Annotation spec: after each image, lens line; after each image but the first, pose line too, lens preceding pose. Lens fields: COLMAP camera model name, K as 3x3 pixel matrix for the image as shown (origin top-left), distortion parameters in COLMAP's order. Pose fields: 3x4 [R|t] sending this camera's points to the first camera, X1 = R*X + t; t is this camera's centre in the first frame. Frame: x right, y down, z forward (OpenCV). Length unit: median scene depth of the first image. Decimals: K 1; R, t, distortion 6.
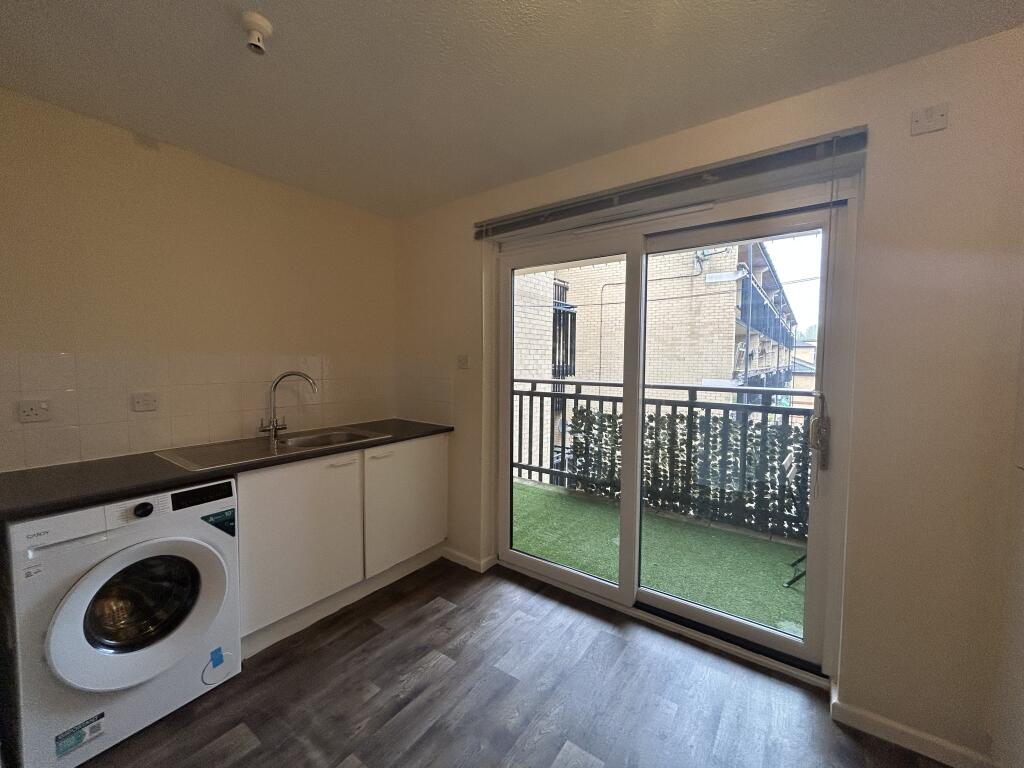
lens RADIAL K [[410.4, 0, 513.0], [0, 410.4, 378.3], [0, 0, 1]] dist [0.000900, 0.000129]
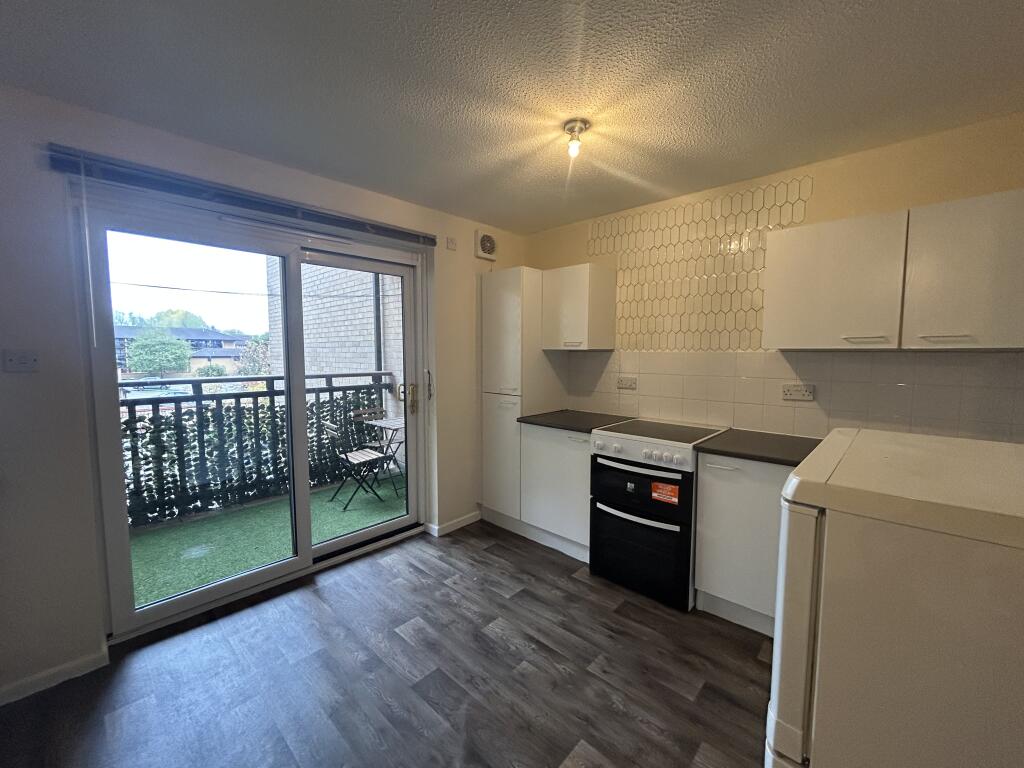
lens RADIAL K [[417.3, 0, 509.6], [0, 417.3, 384.2], [0, 0, 1]] dist [-0.001347, -0.000261]
pose [[0.134505, -0.090427, 0.986778, -0.469413], [0.041679, 0.995462, 0.085541, -0.023580], [-0.990036, 0.029622, 0.137664, 0.158491]]
